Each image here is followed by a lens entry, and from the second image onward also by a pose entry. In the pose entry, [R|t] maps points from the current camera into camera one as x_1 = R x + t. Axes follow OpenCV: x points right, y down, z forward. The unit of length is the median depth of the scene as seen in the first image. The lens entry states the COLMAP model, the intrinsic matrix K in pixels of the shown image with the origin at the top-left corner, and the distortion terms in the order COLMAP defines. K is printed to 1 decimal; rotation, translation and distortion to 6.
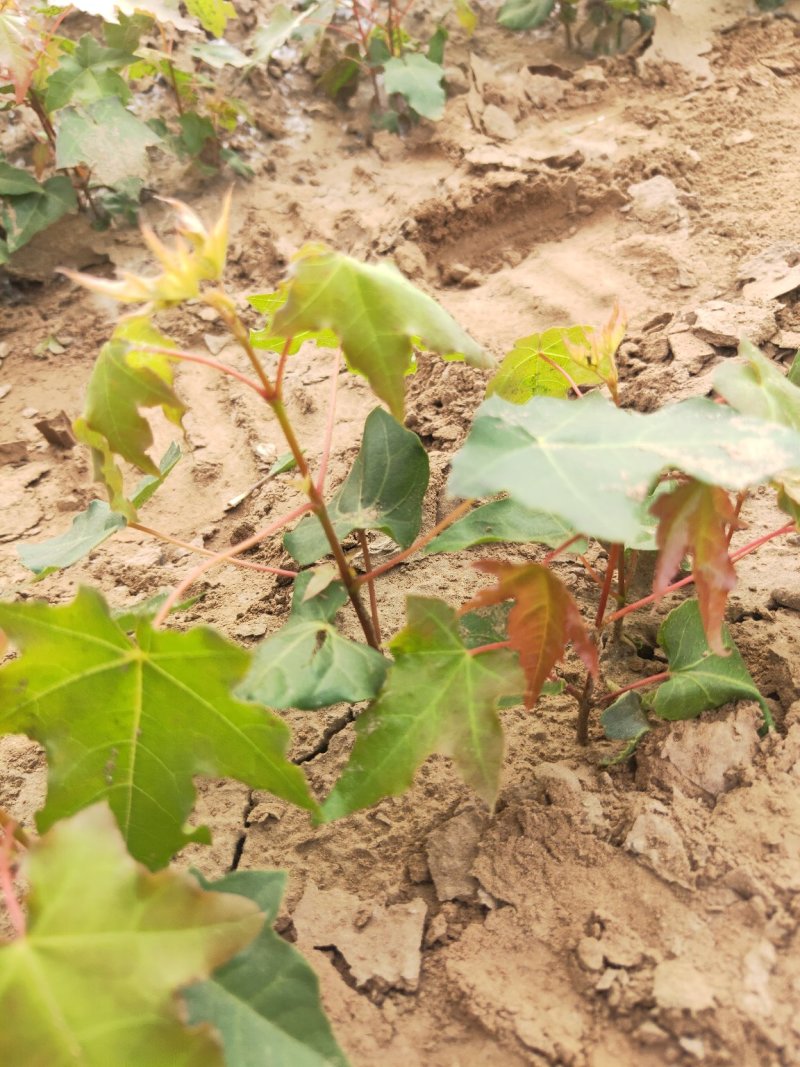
lens RADIAL K [[854.4, 0, 400.0], [0, 854.4, 533.5], [0, 0, 1]] dist [0.007786, 0.002556]
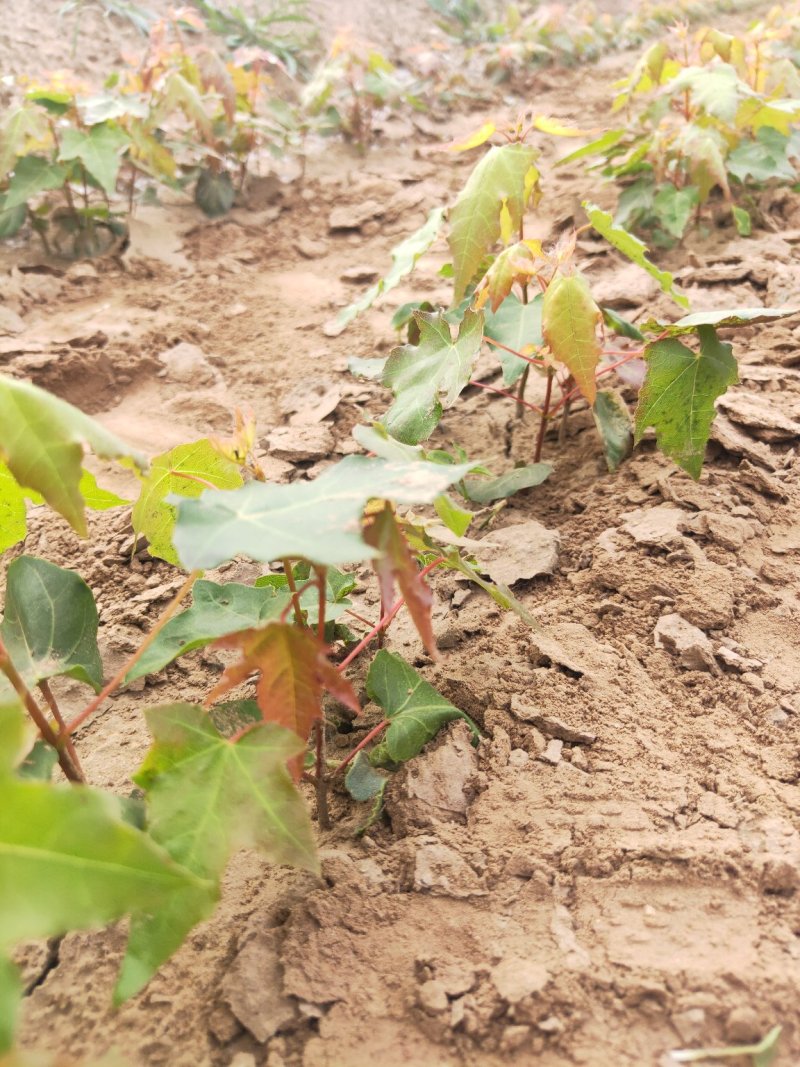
lens RADIAL K [[854.4, 0, 400.0], [0, 854.4, 533.5], [0, 0, 1]] dist [0.007786, 0.002556]
pose [[0.827475, -0.215168, 0.518640, -0.112955], [0.326237, 0.936000, -0.132183, 0.059661], [-0.457005, 0.278578, 0.844713, 0.019558]]
